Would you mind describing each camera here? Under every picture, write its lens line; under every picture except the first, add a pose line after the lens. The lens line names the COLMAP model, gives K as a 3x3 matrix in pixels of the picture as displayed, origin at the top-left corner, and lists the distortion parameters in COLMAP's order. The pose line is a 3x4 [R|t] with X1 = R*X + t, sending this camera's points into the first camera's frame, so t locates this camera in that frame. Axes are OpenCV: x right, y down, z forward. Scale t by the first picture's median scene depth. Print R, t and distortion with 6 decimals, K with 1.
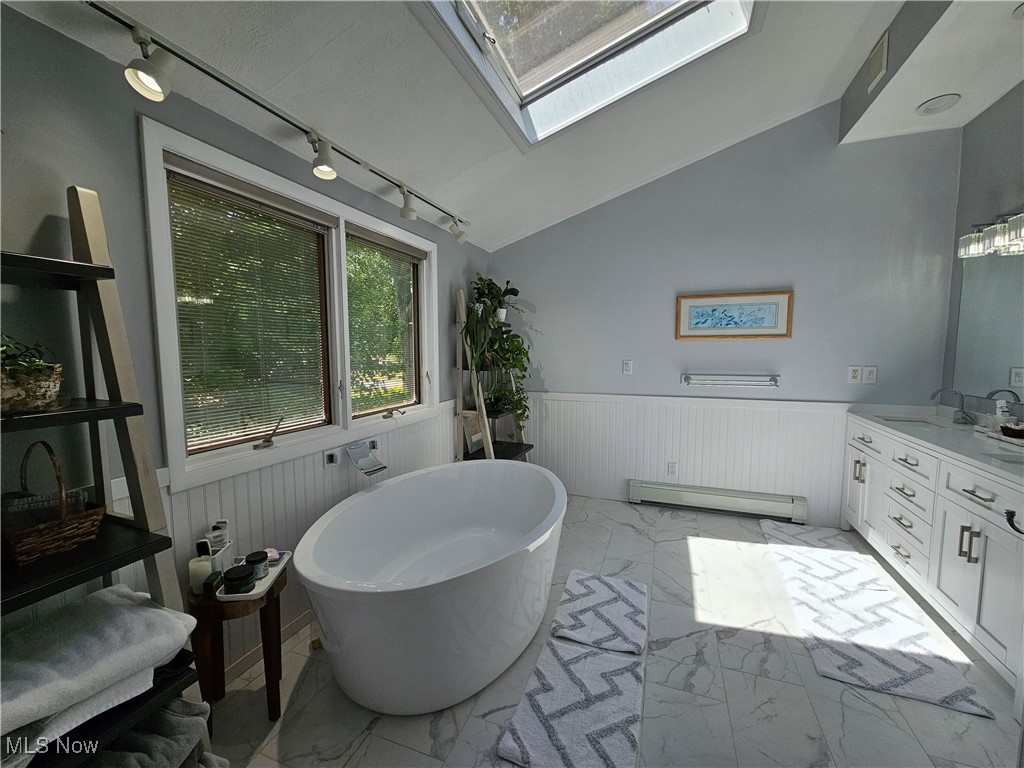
lens RADIAL K [[424.9, 0, 505.3], [0, 424.9, 383.5], [0, 0, 1]] dist [0.003261, 0.000426]
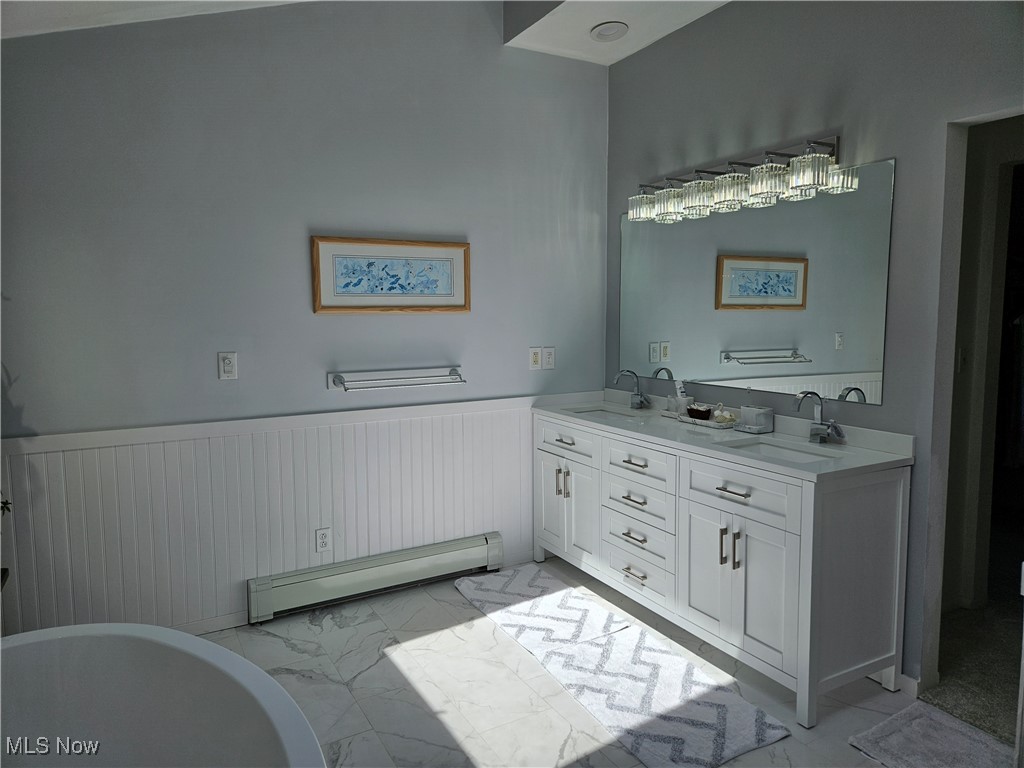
lens RADIAL K [[685.3, 0, 511.5], [0, 685.3, 378.0], [0, 0, 1]] dist [0.087042, -0.077617]
pose [[0.636407, -0.077407, 0.767460, -0.187962], [0.072098, 0.996566, 0.040728, -0.045426], [-0.767977, 0.029412, 0.639802, 0.274960]]
